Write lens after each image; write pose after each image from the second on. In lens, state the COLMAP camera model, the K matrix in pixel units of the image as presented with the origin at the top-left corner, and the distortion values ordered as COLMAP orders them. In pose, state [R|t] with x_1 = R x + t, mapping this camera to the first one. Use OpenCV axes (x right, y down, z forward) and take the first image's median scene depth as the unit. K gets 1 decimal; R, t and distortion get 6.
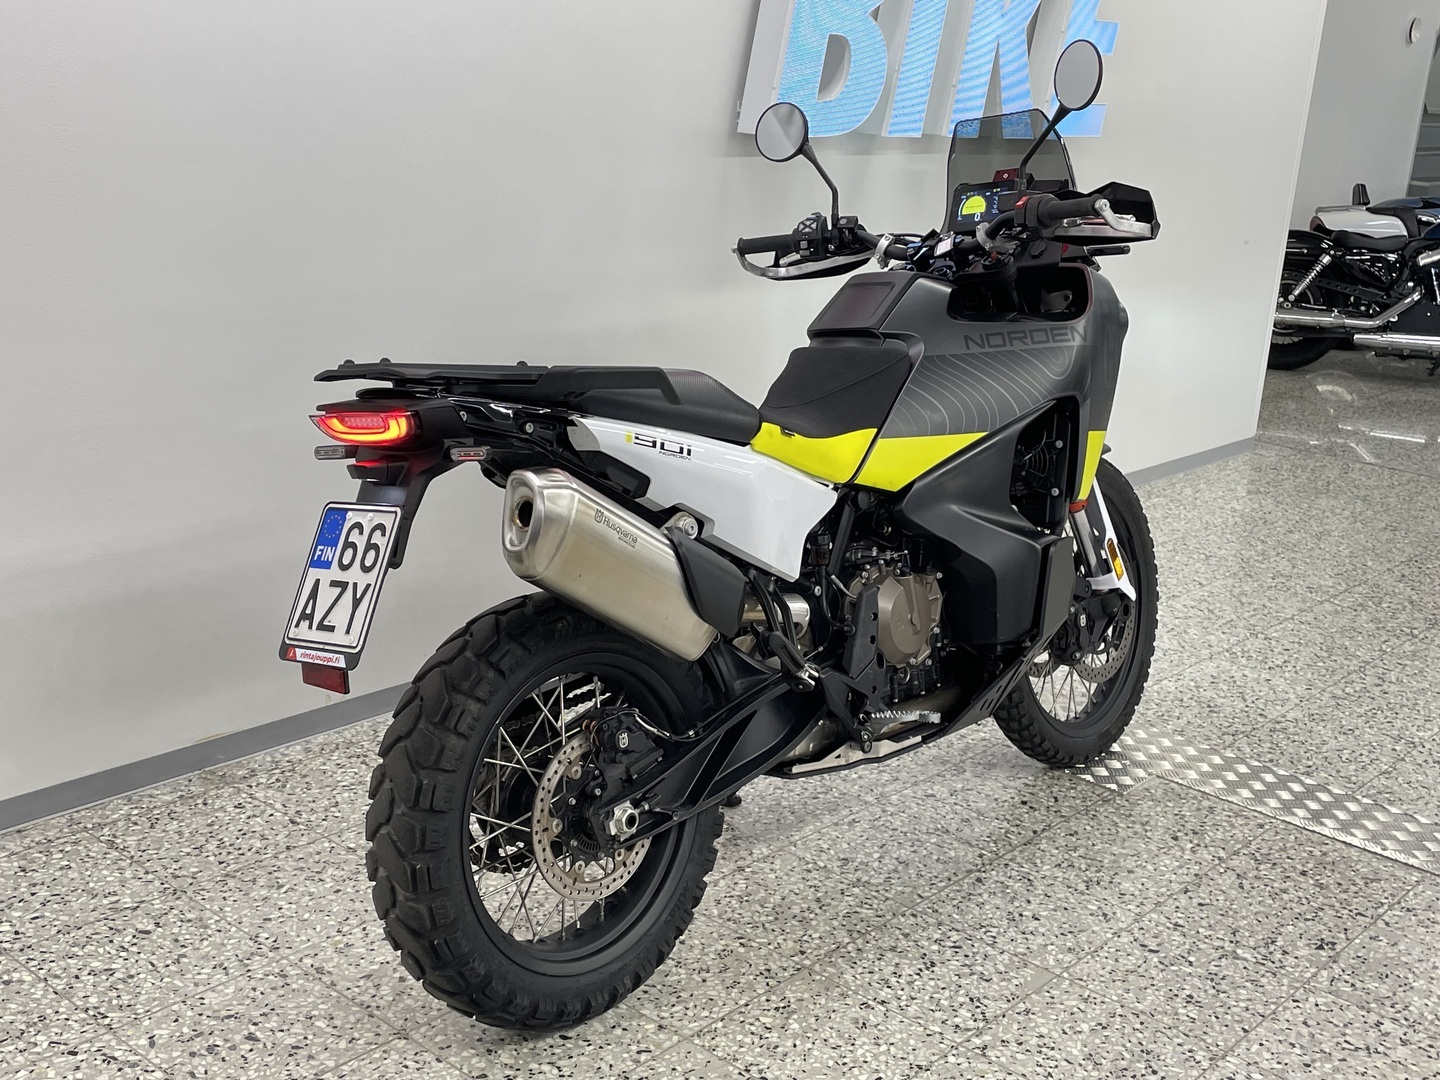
lens RADIAL K [[1681.2, 0, 720.0], [0, 1681.2, 540.0], [0, 0, 1]] dist [0.110347, -0.205769]
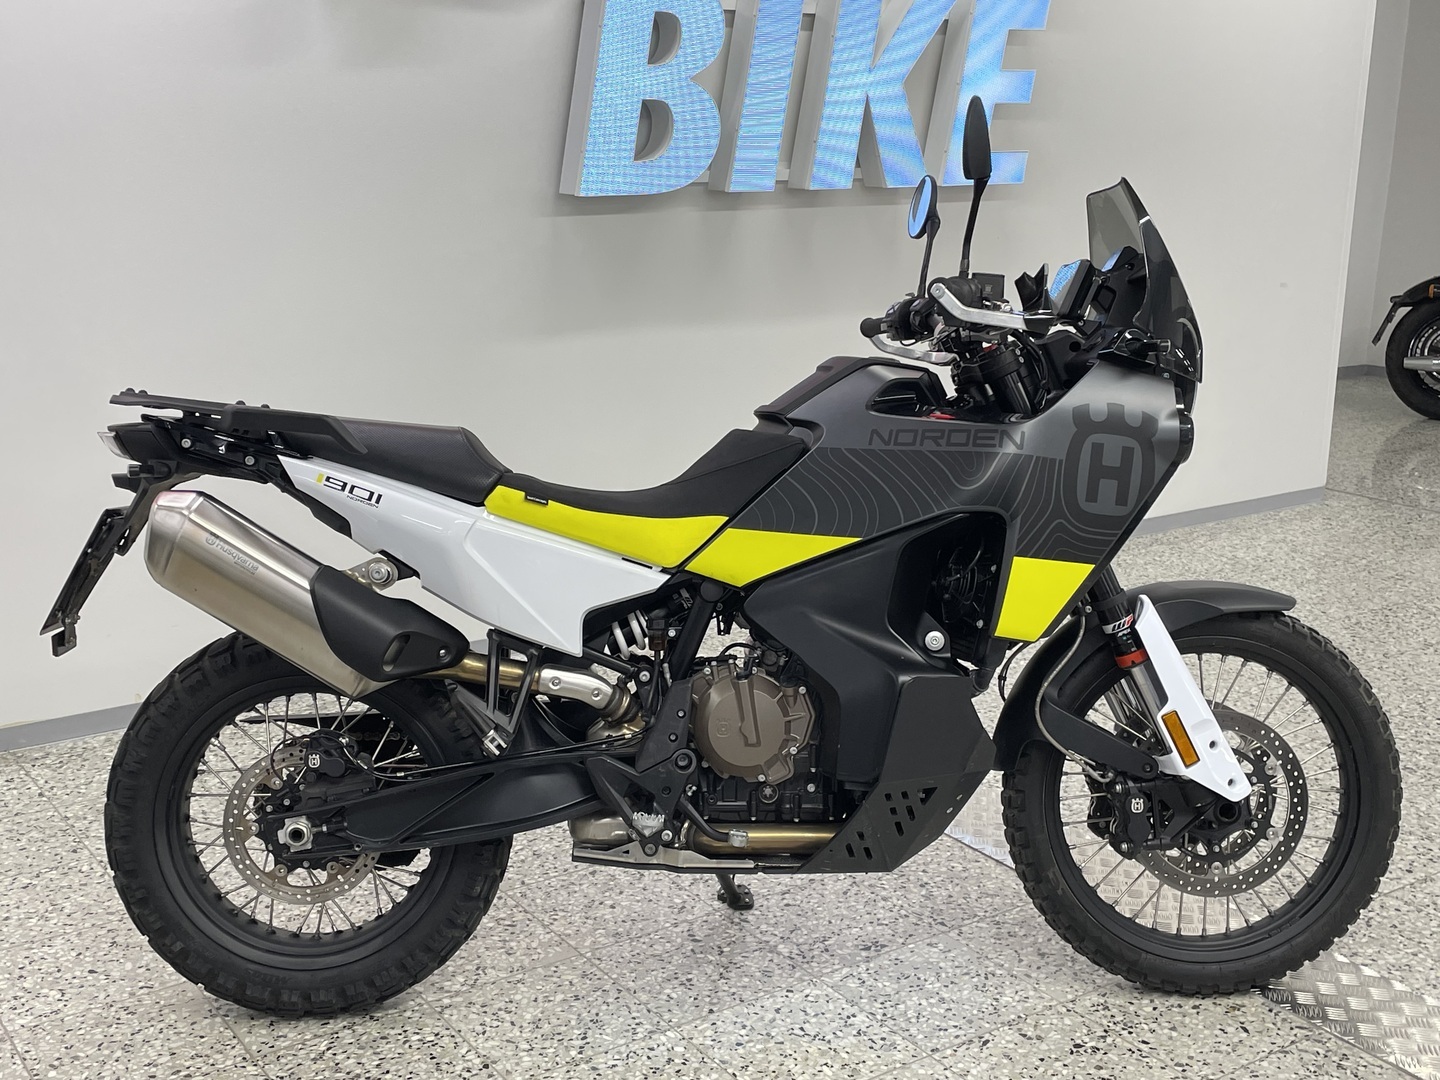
lens RADIAL K [[1681.2, 0, 720.0], [0, 1681.2, 540.0], [0, 0, 1]] dist [0.110347, -0.205769]
pose [[0.713908, 0.116538, -0.690474, 0.740823], [-0.163282, 0.986577, -0.002310, -0.051276], [0.680936, 0.114391, 0.723354, 0.330486]]
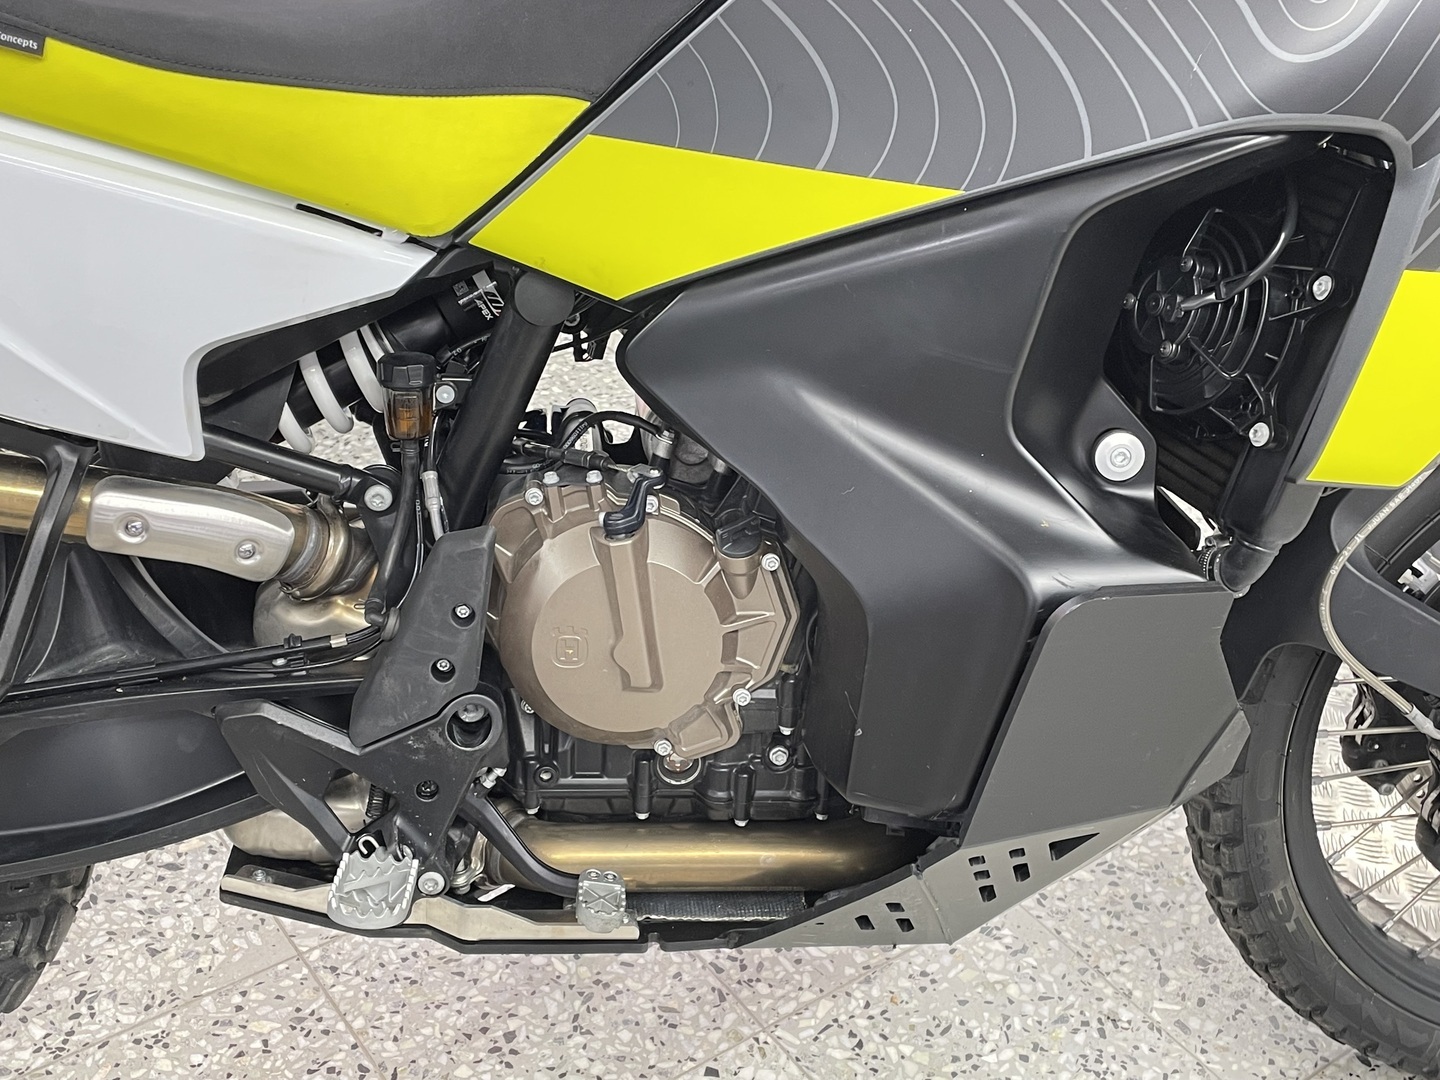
lens RADIAL K [[1681.2, 0, 720.0], [0, 1681.2, 540.0], [0, 0, 1]] dist [0.110347, -0.205769]
pose [[0.730650, 0.350818, -0.585728, 0.343374], [-0.200397, 0.930300, 0.307218, -0.094841], [0.652680, -0.107091, 0.750027, 0.764385]]
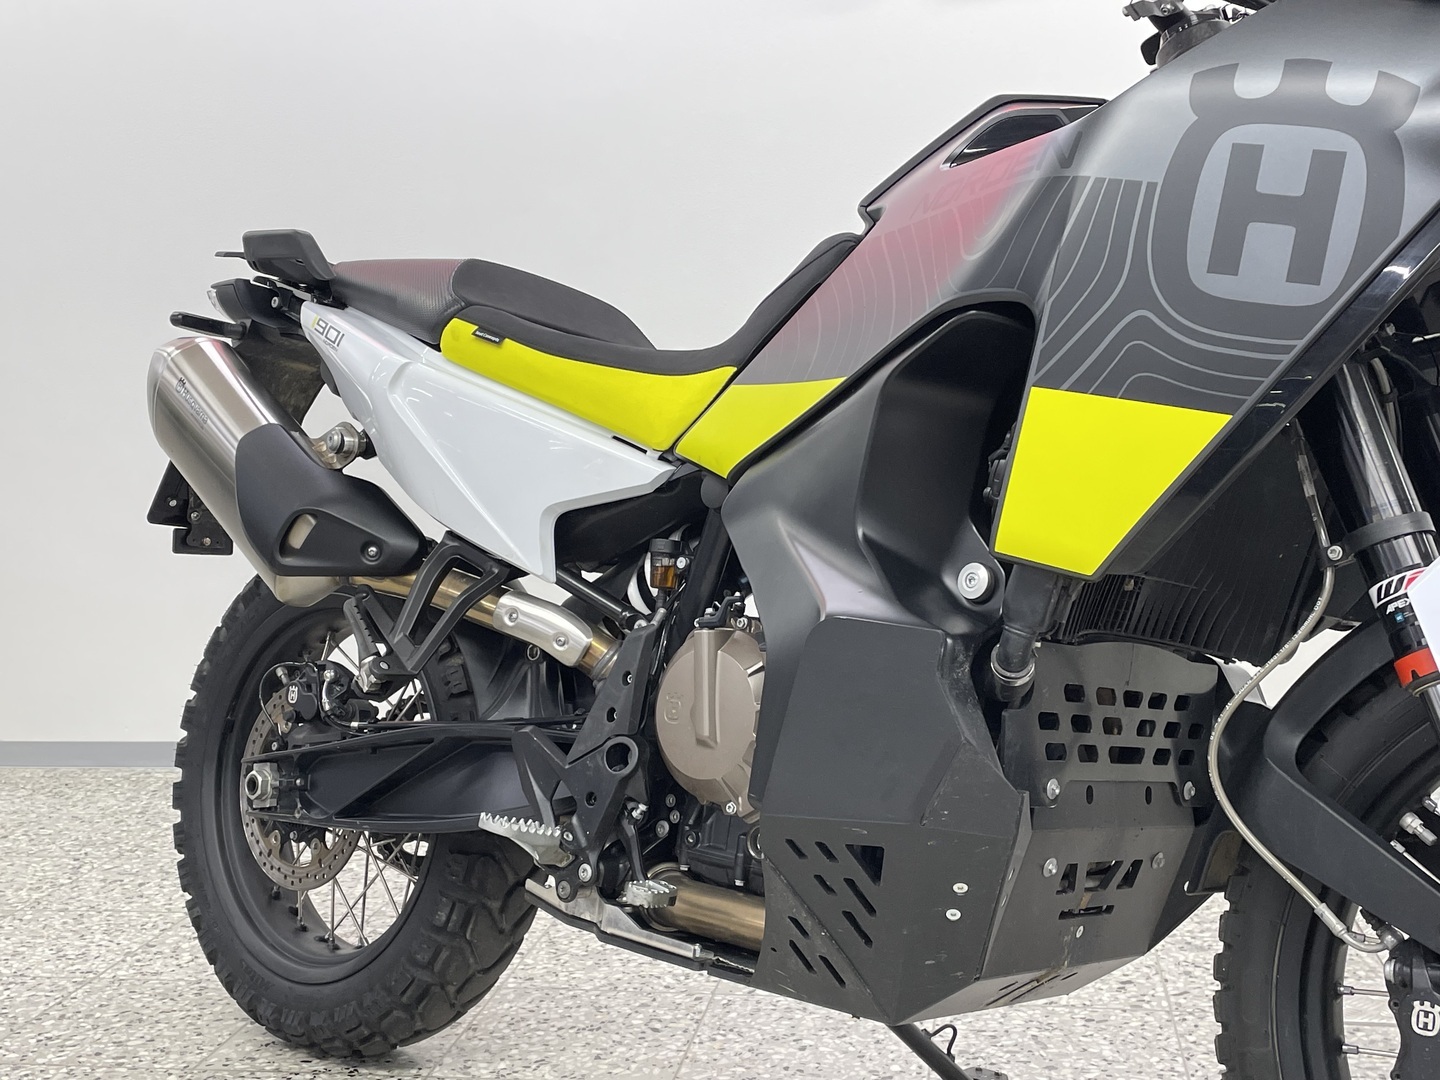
lens RADIAL K [[1666.4, 0, 720.0], [0, 1666.4, 540.0], [0, 0, 1]] dist [0.019739, -0.018799]
pose [[0.032826, 0.030406, -0.998998, 0.660375], [-0.254679, 0.966796, 0.021057, -0.020423], [0.966468, 0.253733, 0.039480, 1.000146]]
